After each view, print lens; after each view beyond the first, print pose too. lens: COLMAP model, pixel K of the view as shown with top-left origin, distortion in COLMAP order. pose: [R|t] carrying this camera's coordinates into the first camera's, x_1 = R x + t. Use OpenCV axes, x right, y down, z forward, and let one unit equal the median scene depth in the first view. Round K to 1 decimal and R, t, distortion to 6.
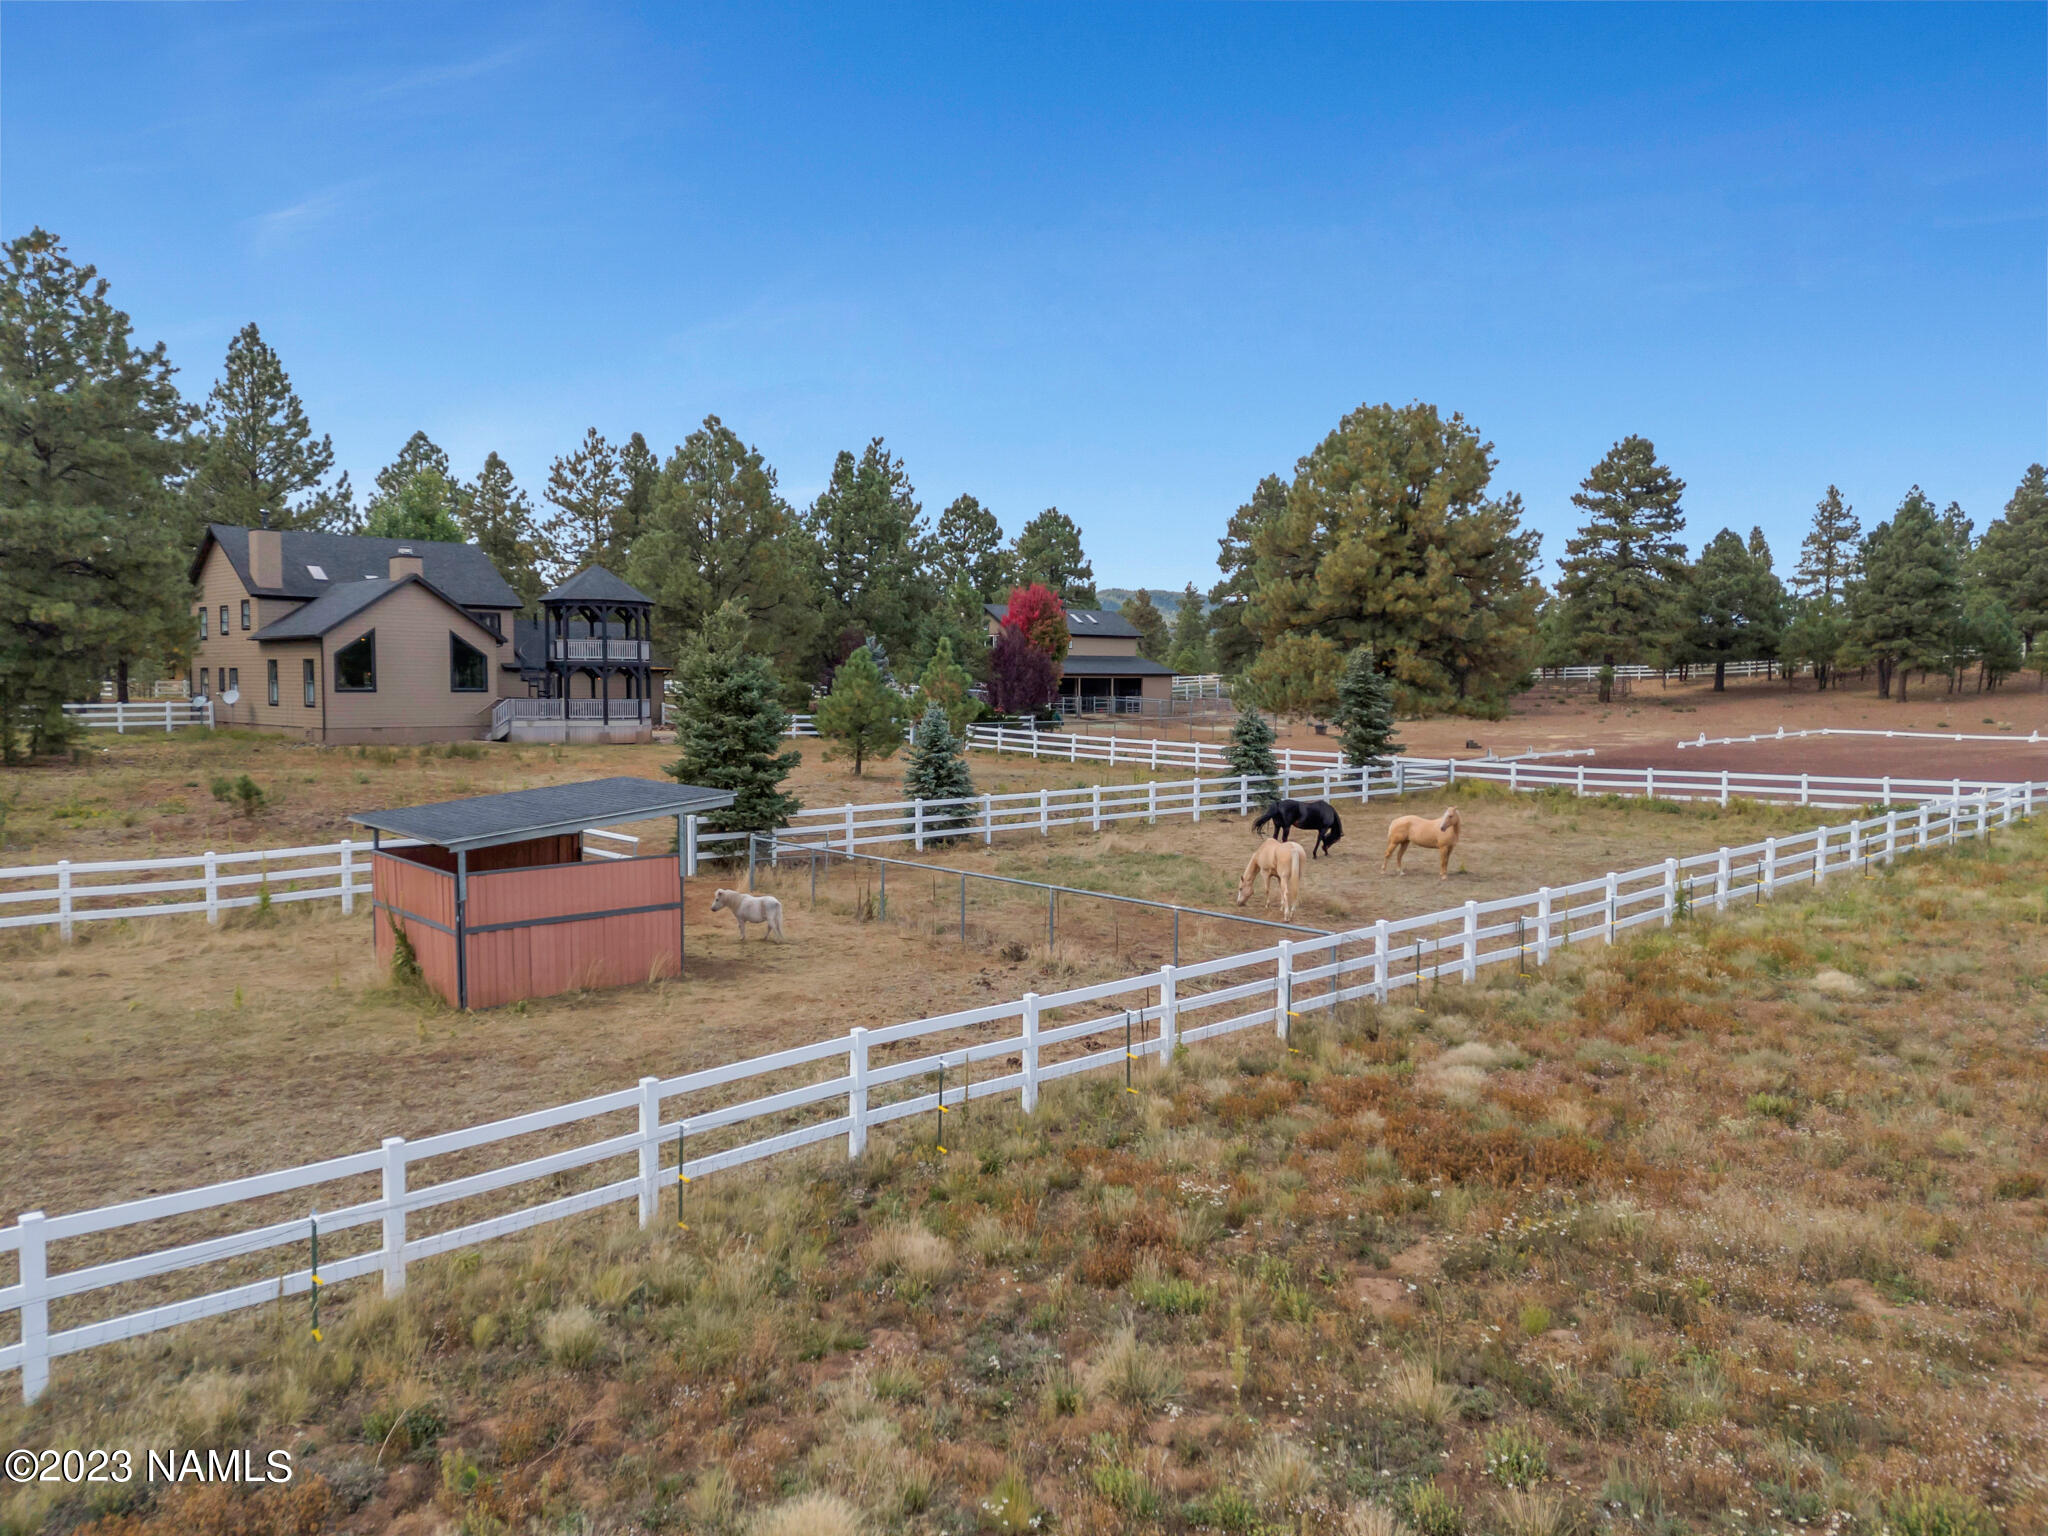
lens RADIAL K [[1481.6, 0, 1015.3], [0, 1481.6, 776.0], [0, 0, 1]] dist [0.094790, -0.096639]
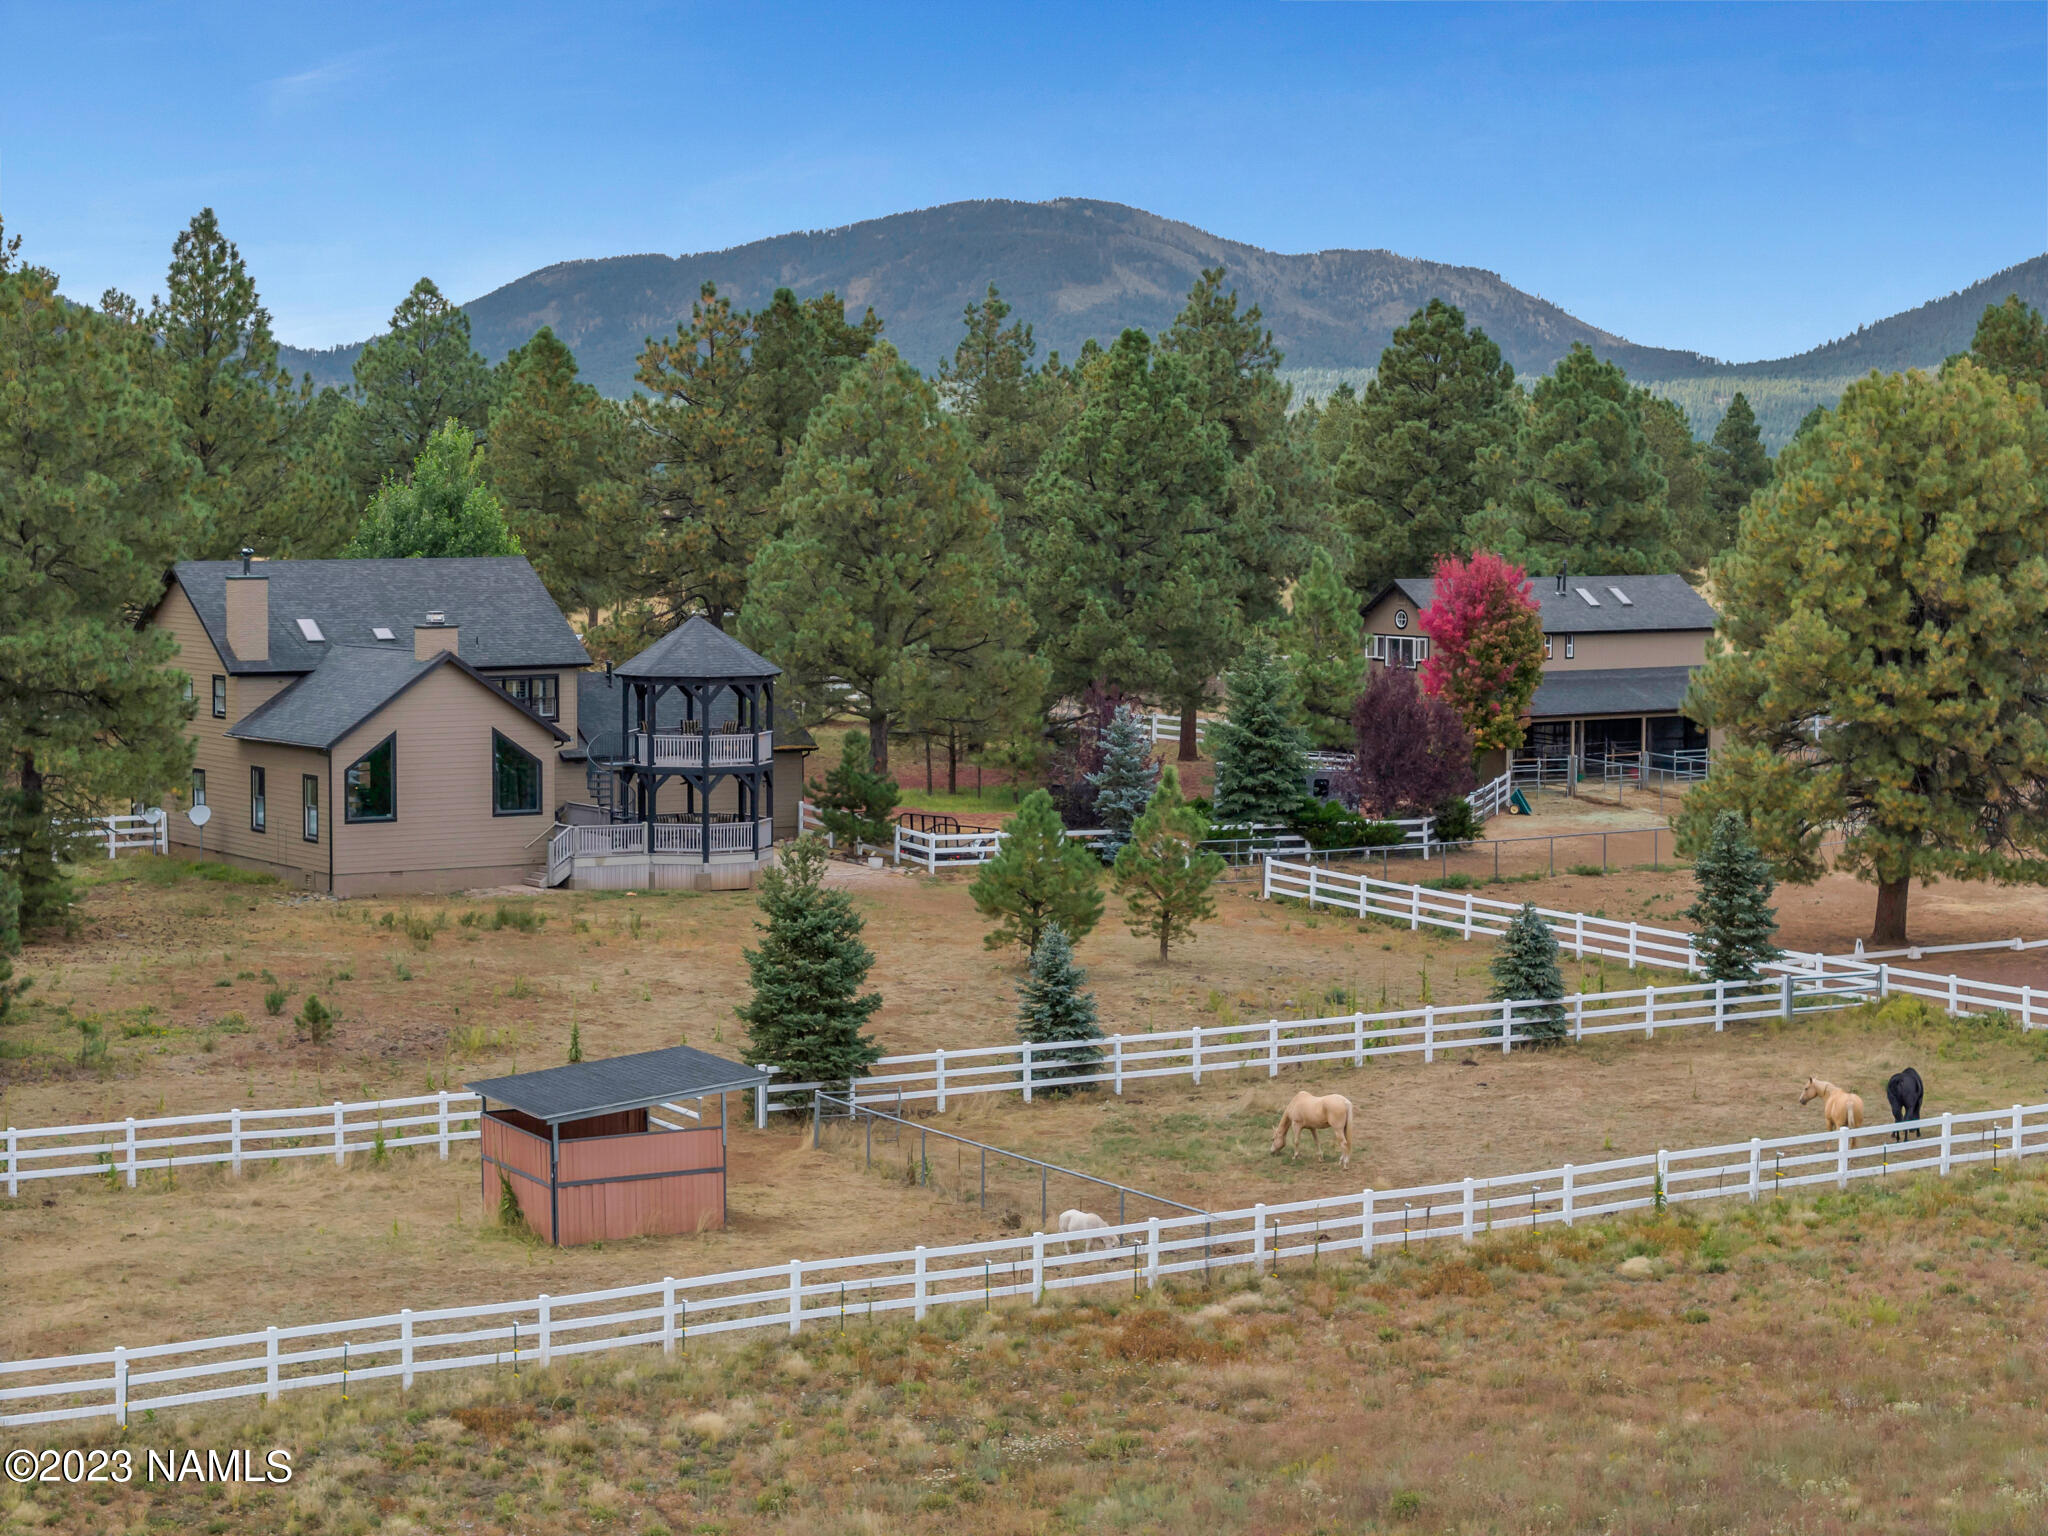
lens RADIAL K [[4094.1, 0, 1018.3], [0, 4094.1, 771.5], [0, 0, 1]] dist [-0.230737, 1.661354]
pose [[0.978274, 0.014419, -0.206813, 0.256337], [-0.012647, 0.999871, 0.009888, -0.100981], [0.206929, -0.007058, 0.978331, -0.811468]]
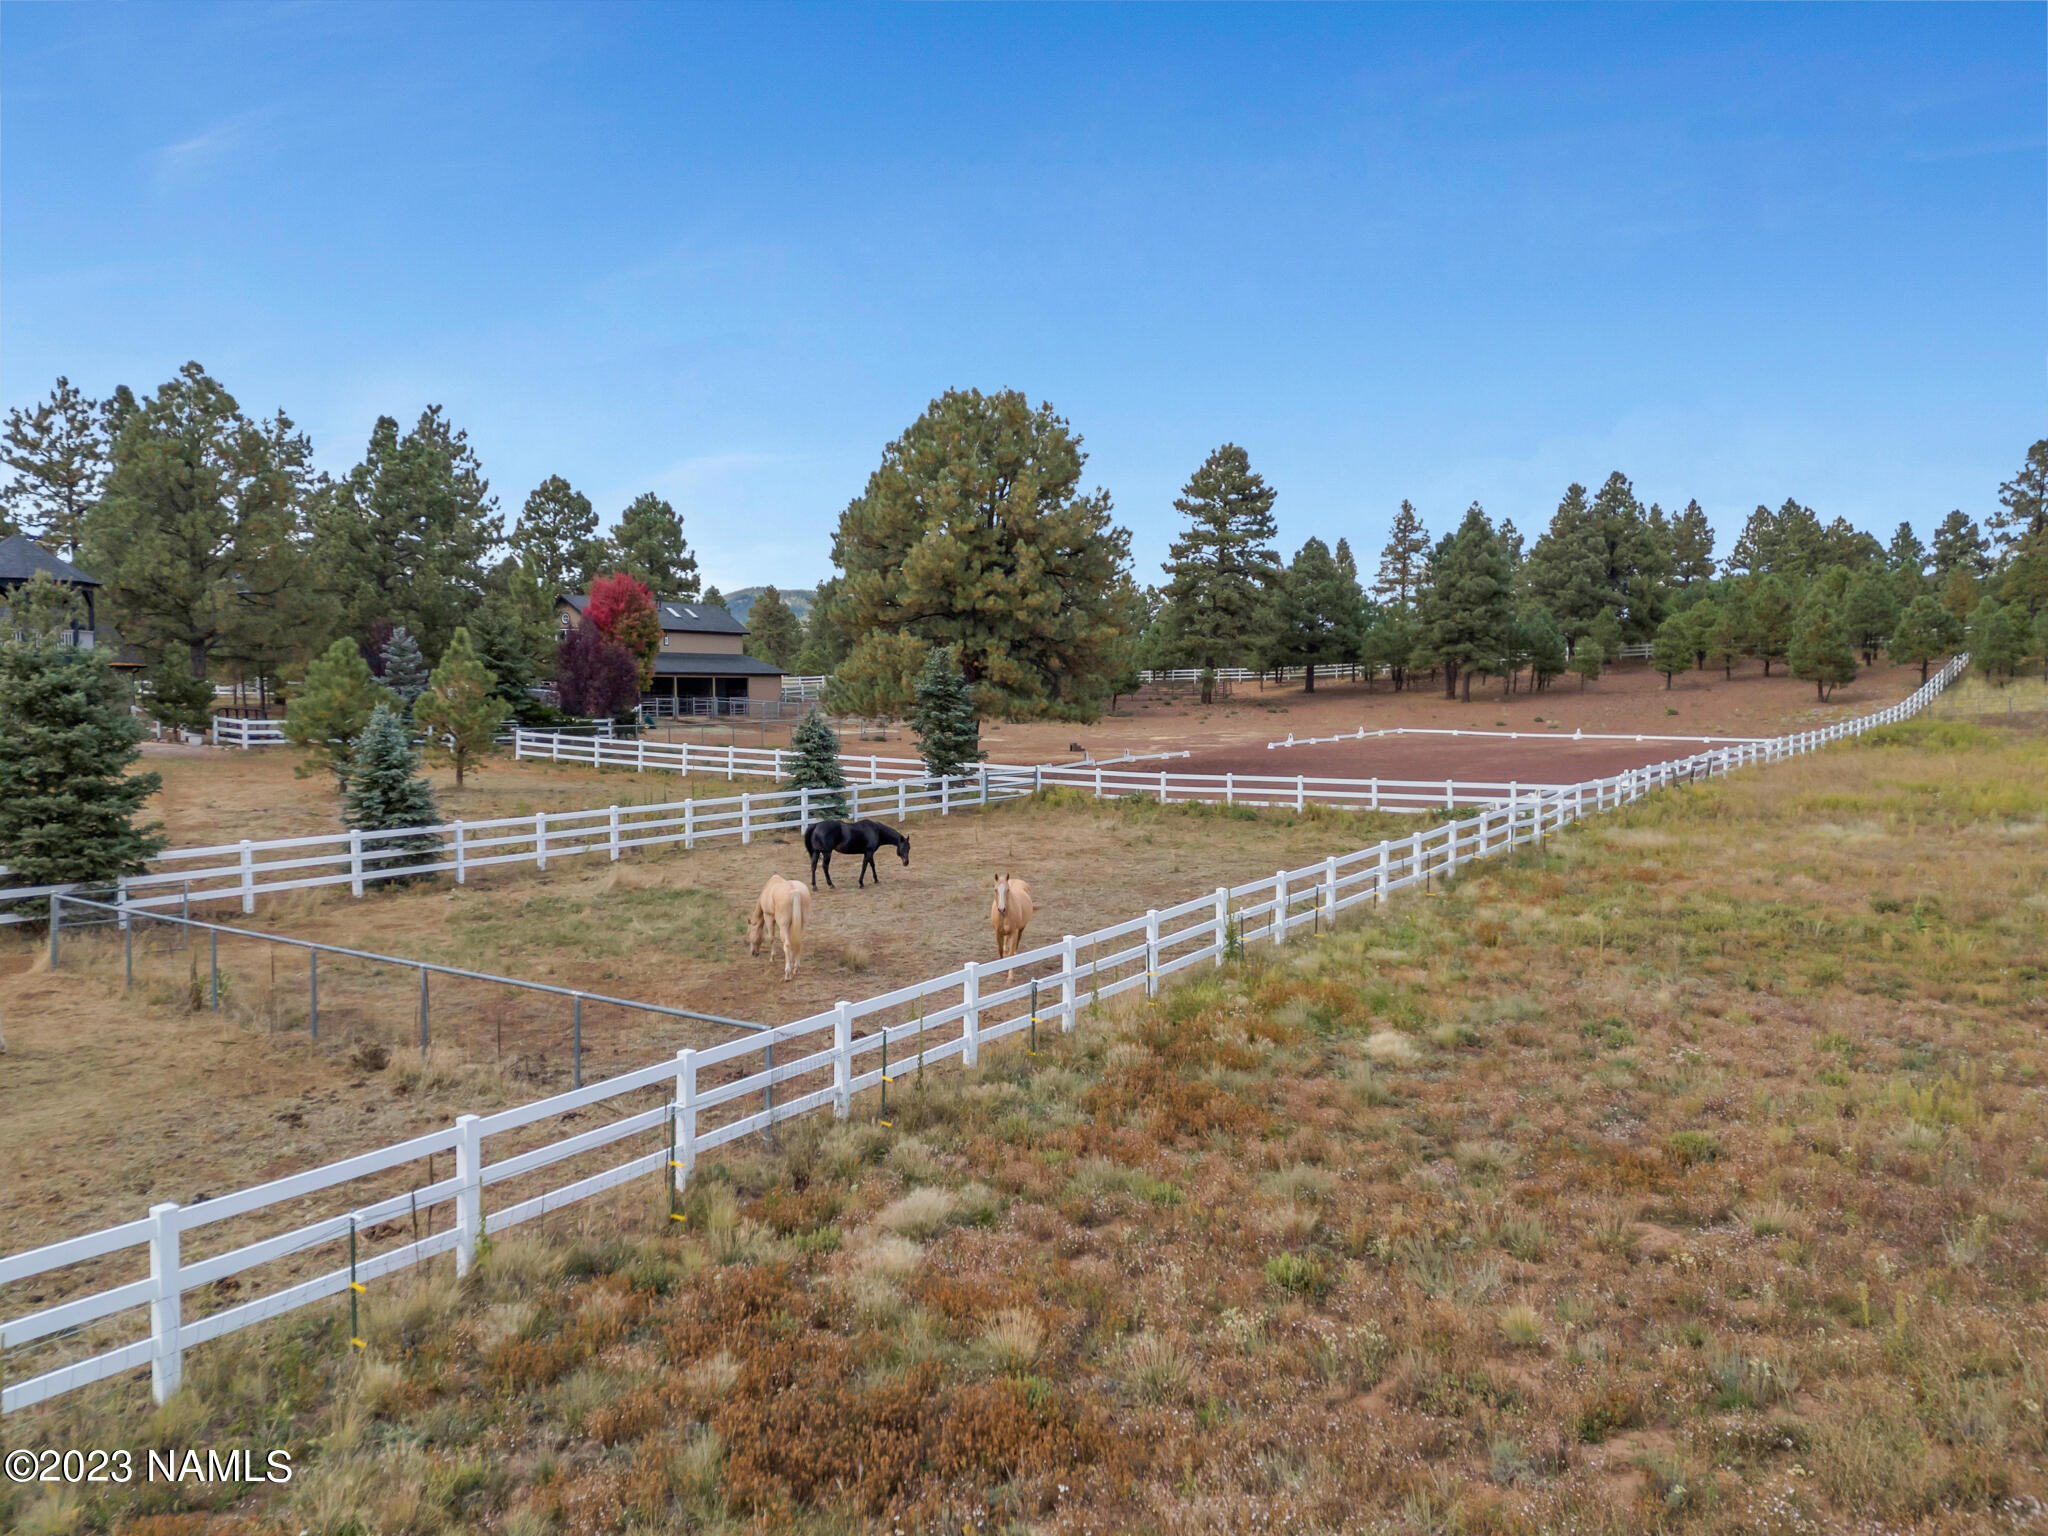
lens RADIAL K [[1477.9, 0, 1013.9], [0, 1477.9, 768.5], [0, 0, 1]] dist [0.137038, -0.166591]
pose [[0.972562, -0.013270, 0.232264, 0.054111], [0.014477, 0.999889, -0.003495, -0.005646], [-0.232192, 0.006762, 0.972647, 0.087192]]
